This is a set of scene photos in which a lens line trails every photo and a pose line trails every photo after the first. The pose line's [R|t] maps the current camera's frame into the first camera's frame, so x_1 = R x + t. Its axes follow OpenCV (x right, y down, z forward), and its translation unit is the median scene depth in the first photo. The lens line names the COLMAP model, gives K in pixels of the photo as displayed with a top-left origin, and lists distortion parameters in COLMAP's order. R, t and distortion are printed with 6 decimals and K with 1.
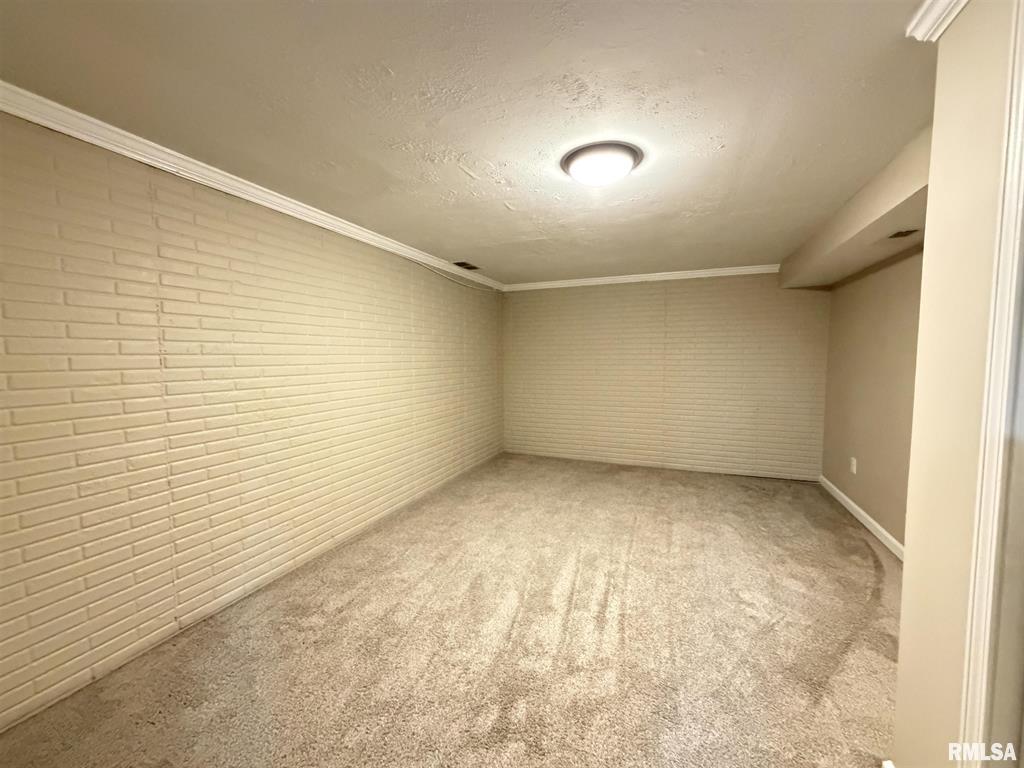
lens RADIAL K [[406.9, 0, 513.9], [0, 406.9, 387.8], [0, 0, 1]] dist [0.004480, -0.000652]
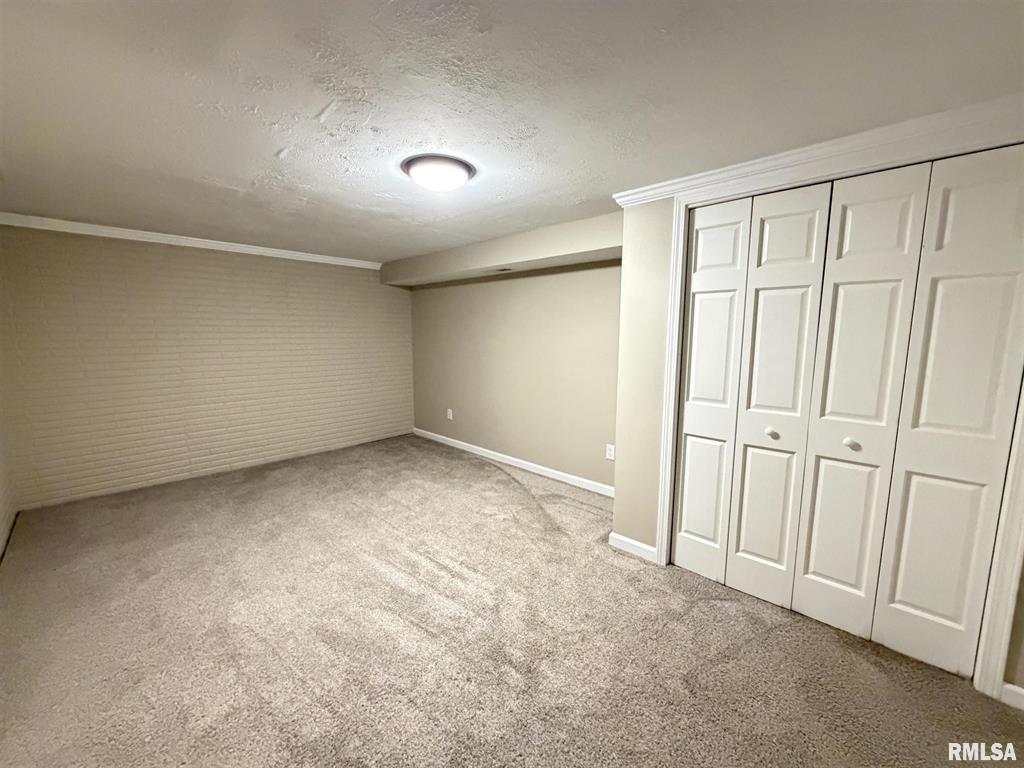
lens RADIAL K [[406.9, 0, 511.1], [0, 406.9, 382.9], [0, 0, 1]] dist [0.004480, -0.000652]
pose [[0.366974, -0.110191, 0.923682, -0.606501], [0.064735, 0.993577, 0.092811, -0.061961], [-0.927976, 0.025735, 0.371750, 0.333454]]
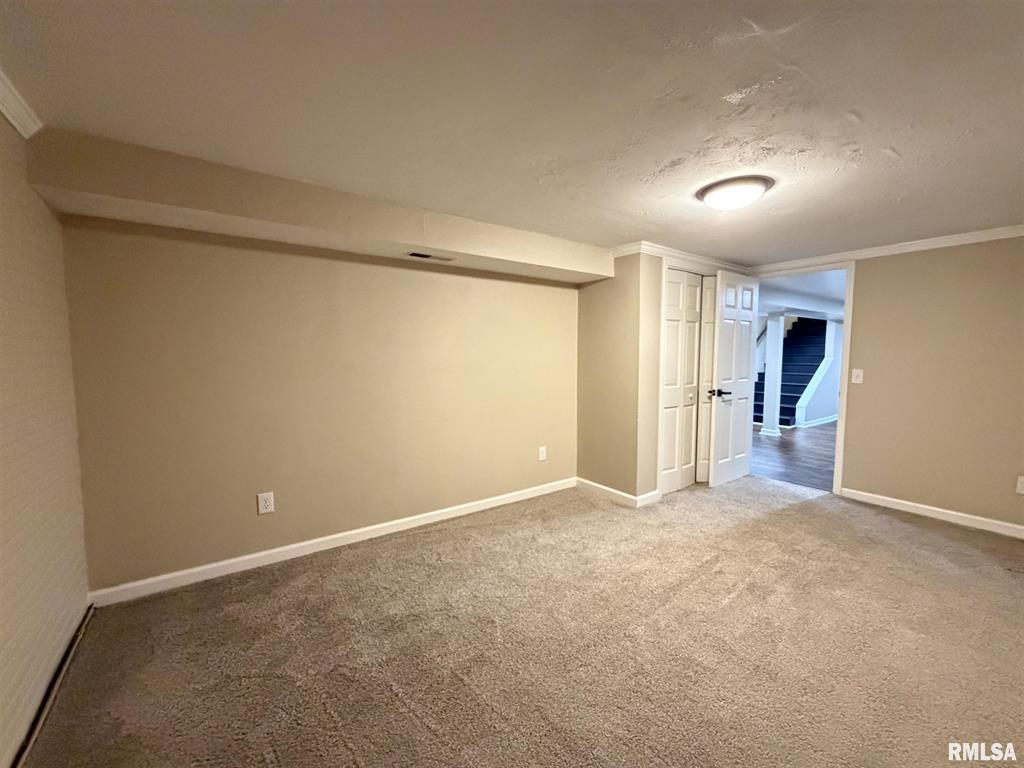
lens RADIAL K [[406.9, 0, 512.5], [0, 406.9, 381.6], [0, 0, 1]] dist [0.004480, -0.000652]
pose [[-0.843573, -0.044353, 0.535179, 0.086753], [0.037004, 0.989414, 0.140324, -0.160694], [-0.535738, 0.138177, -0.833002, 1.865253]]
